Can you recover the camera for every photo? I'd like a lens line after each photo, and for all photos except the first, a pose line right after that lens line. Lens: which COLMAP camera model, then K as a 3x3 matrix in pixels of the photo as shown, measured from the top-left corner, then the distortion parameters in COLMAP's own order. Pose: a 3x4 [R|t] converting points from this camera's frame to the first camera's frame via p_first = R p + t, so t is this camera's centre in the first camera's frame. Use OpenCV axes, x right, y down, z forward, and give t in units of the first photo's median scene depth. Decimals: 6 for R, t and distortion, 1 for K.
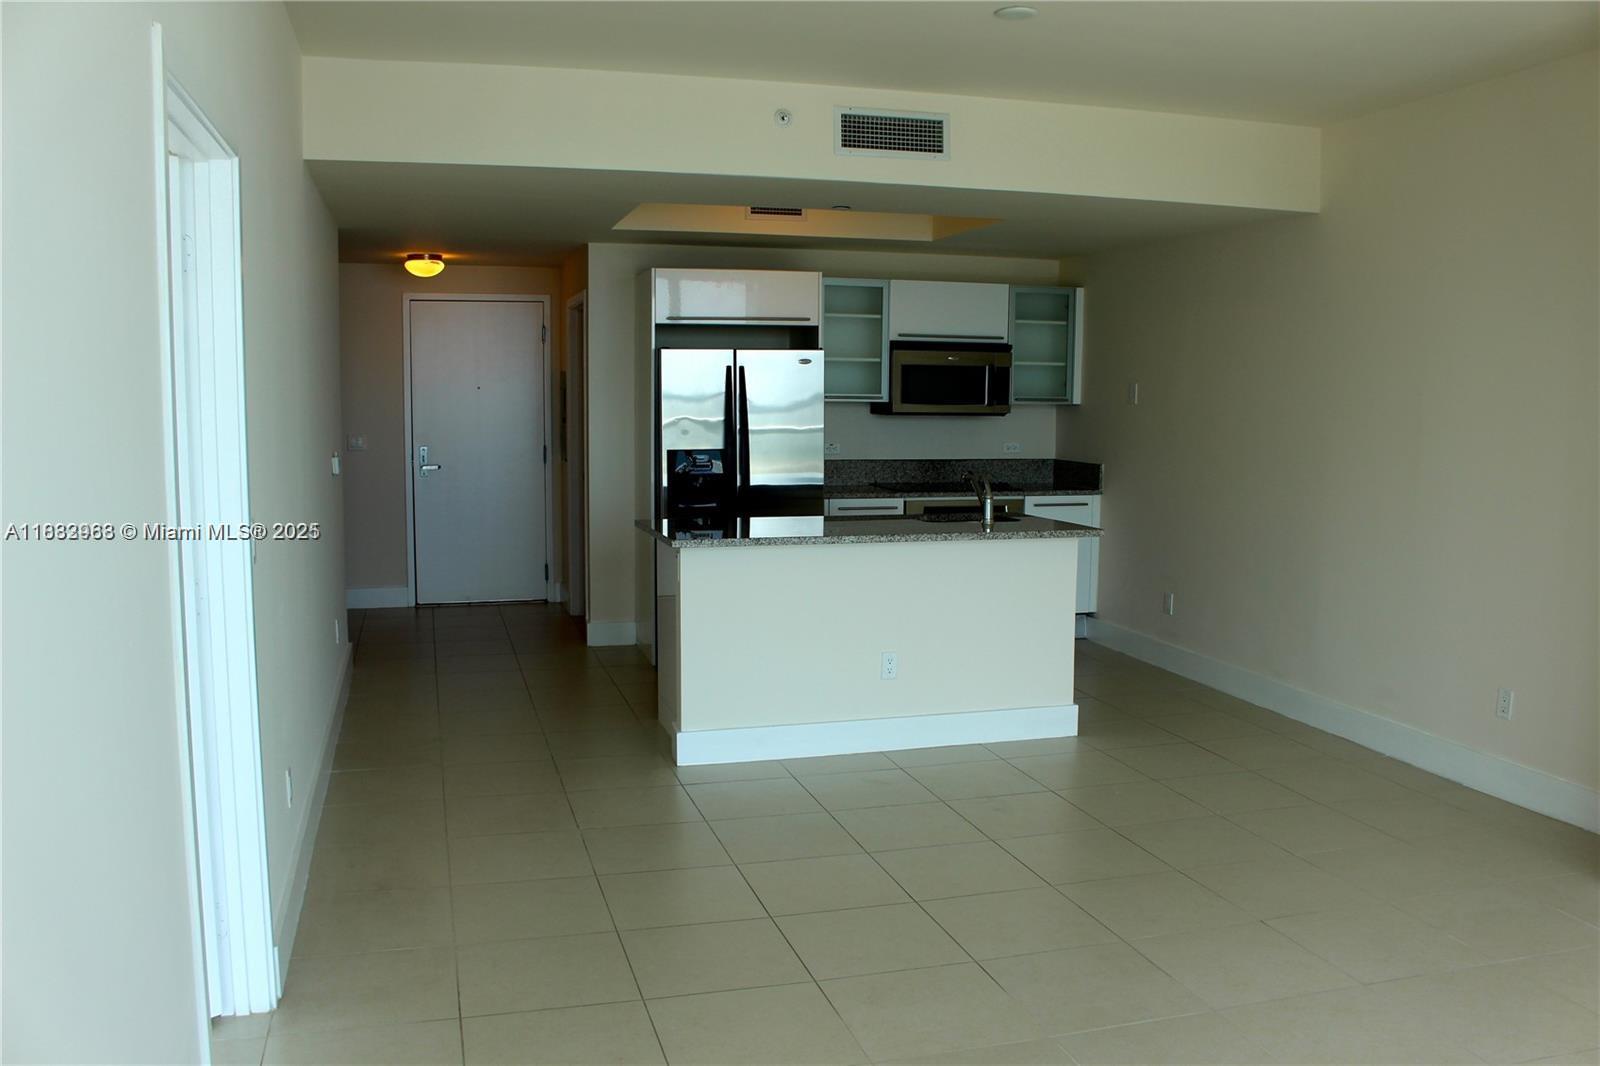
lens RADIAL K [[1356.4, 0, 795.2], [0, 1356.4, 566.0], [0, 0, 1]] dist [-0.130683, 0.001526]
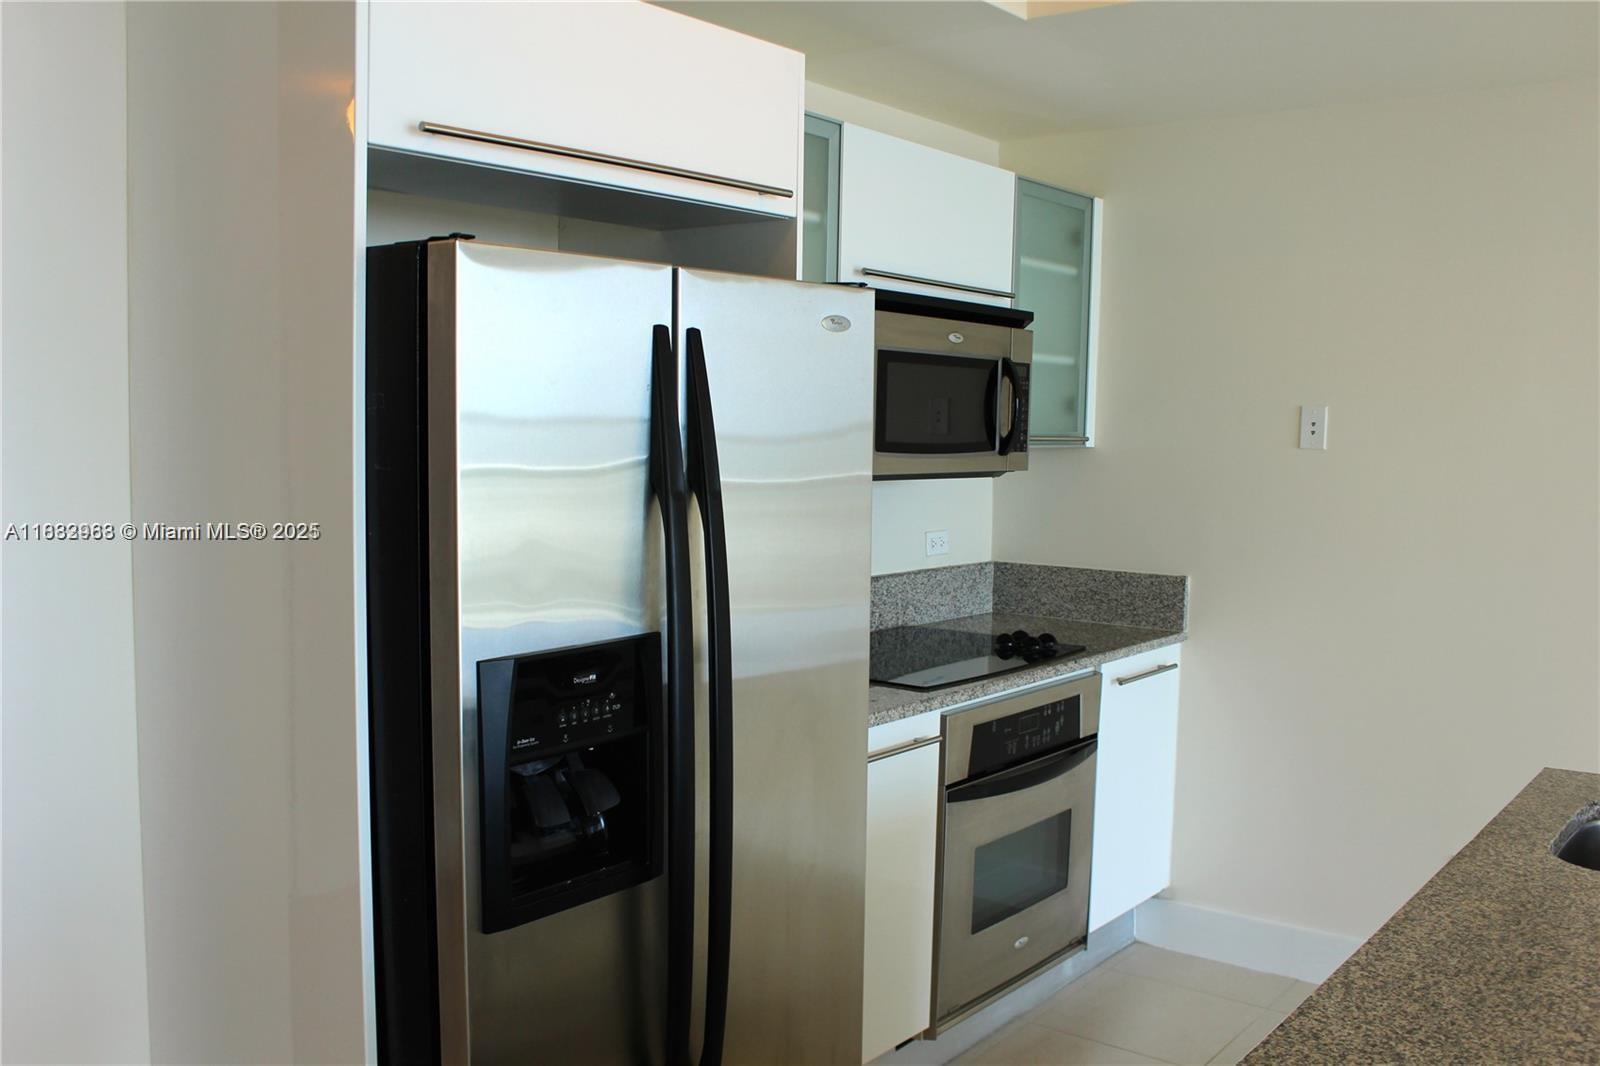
lens RADIAL K [[1540.0, 0, 799.6], [0, 1540.0, 585.2], [0, 0, 1]] dist [-0.090382, -0.000672]
pose [[0.791880, -0.055185, 0.608179, -0.202824], [0.064098, 0.997918, 0.007090, -0.084984], [-0.607304, 0.033369, 0.793769, 0.658249]]
